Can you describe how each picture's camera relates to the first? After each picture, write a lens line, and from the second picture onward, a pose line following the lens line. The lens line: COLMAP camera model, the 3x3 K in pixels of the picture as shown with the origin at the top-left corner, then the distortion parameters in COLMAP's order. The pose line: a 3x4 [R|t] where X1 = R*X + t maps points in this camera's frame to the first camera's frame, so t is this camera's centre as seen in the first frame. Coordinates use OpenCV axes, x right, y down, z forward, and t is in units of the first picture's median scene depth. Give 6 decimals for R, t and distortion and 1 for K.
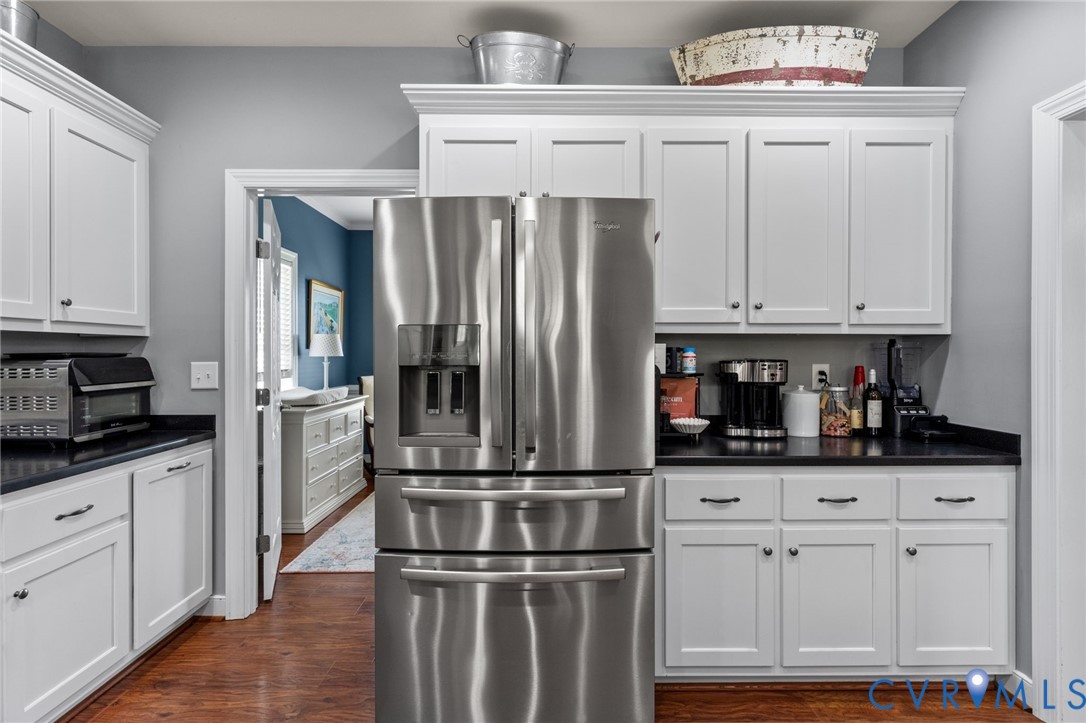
lens RADIAL K [[474.8, 0, 549.5], [0, 474.8, 353.3], [0, 0, 1]] dist [0.000482, 0.000006]
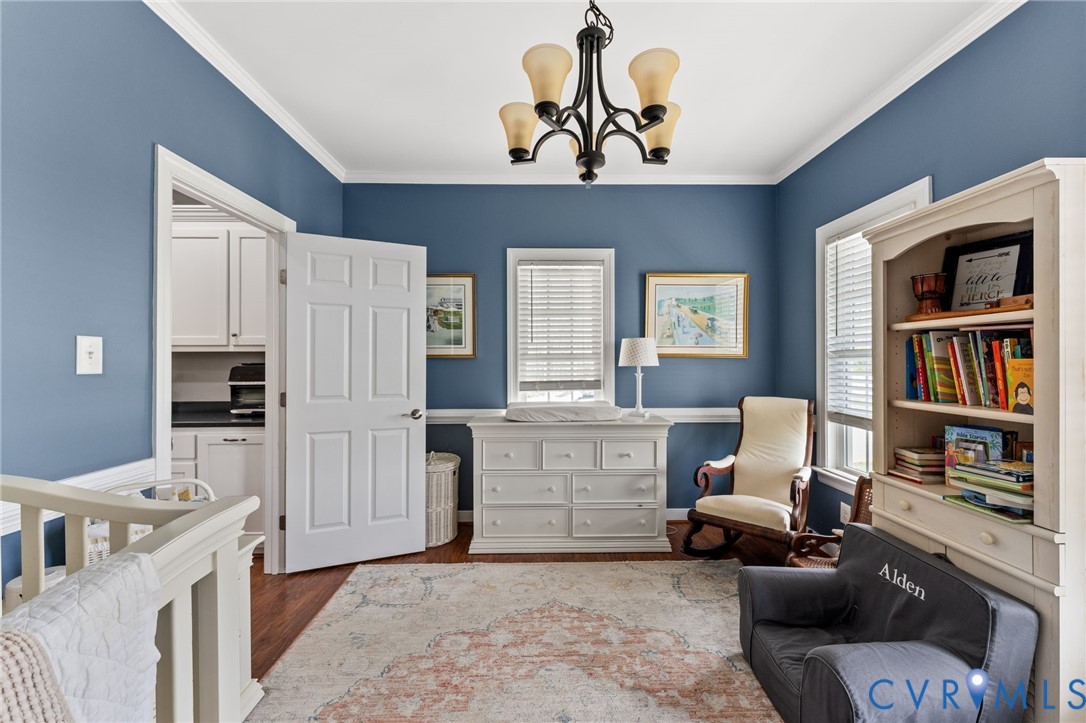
lens RADIAL K [[474.8, 0, 549.5], [0, 474.8, 353.3], [0, 0, 1]] dist [0.000482, 0.000006]
pose [[0.017050, -0.006636, -0.999833, 0.460456], [0.001059, 0.999978, -0.006619, -0.013795], [0.999854, -0.000946, 0.017056, 1.237310]]
